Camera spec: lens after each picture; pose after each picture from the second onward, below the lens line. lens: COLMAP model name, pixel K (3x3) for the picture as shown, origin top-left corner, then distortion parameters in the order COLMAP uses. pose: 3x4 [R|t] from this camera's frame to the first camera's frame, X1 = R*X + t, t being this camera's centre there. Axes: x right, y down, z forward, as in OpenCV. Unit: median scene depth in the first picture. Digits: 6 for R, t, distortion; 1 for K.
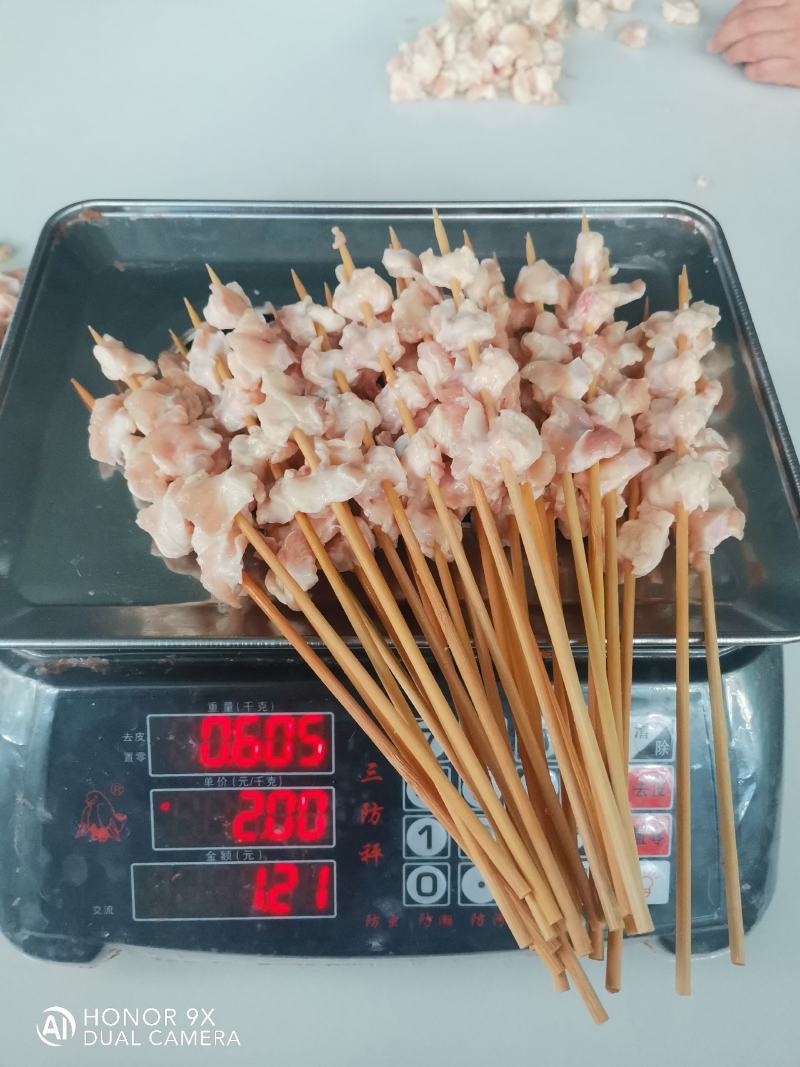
lens RADIAL K [[816.1, 0, 401.9], [0, 816.1, 528.3], [0, 0, 1]] dist [0.091024, -0.125958]
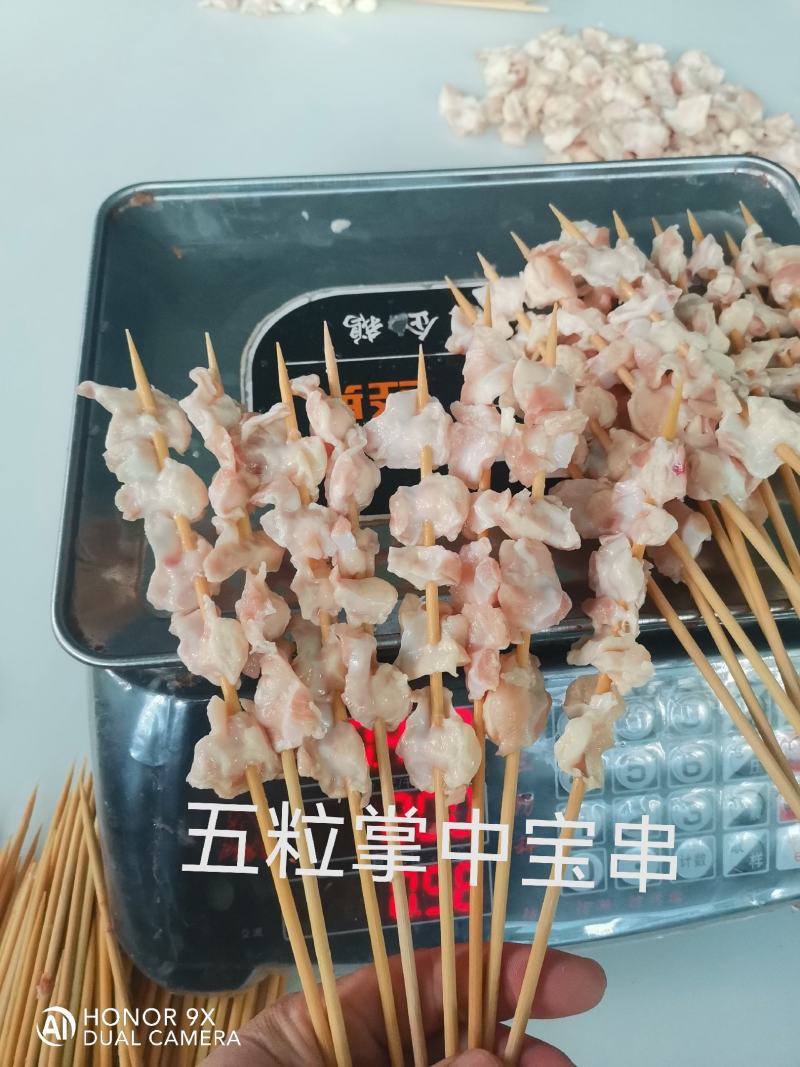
lens RADIAL K [[816.1, 0, 401.9], [0, 816.1, 528.3], [0, 0, 1]] dist [0.091024, -0.125958]
pose [[0.994971, -0.075262, 0.066095, -0.218030], [0.073887, 0.997001, 0.023018, -0.009707], [-0.067629, -0.018018, 0.997548, 0.051189]]
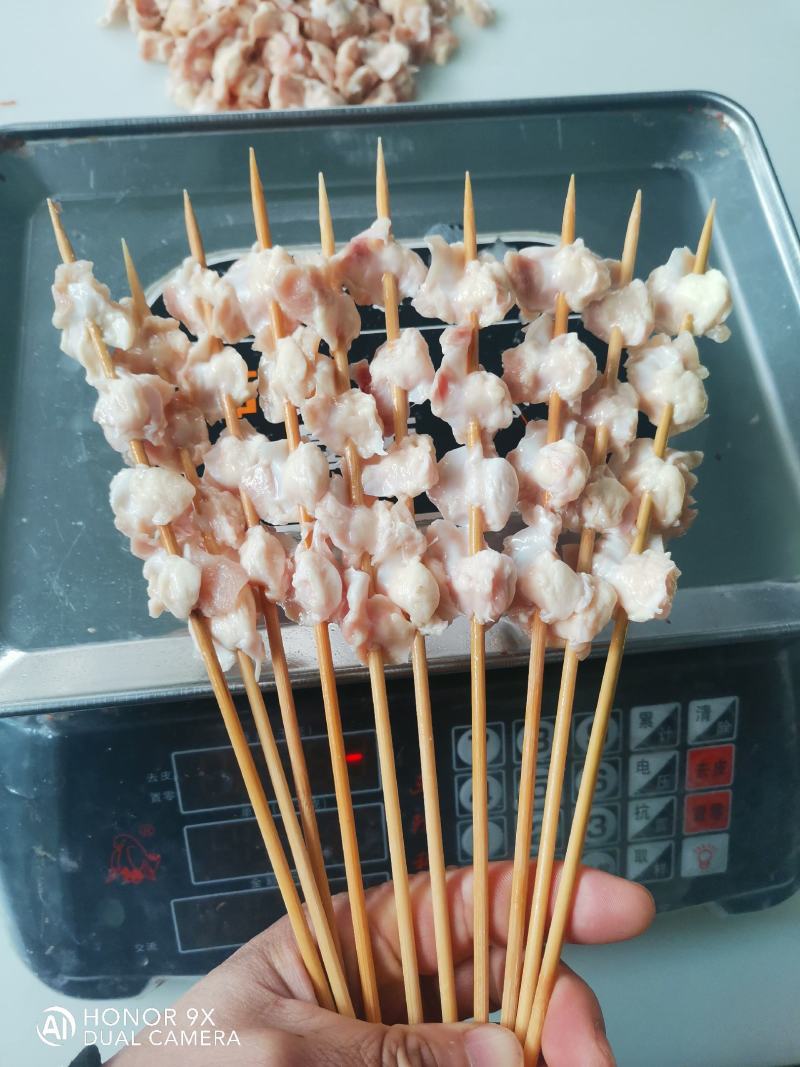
lens RADIAL K [[816.1, 0, 401.9], [0, 816.1, 528.3], [0, 0, 1]] dist [0.091024, -0.125958]
pose [[0.994242, -0.082149, 0.068804, -0.098046], [0.069796, 0.983672, 0.165884, -0.142027], [-0.081307, -0.160127, 0.983742, 0.129687]]
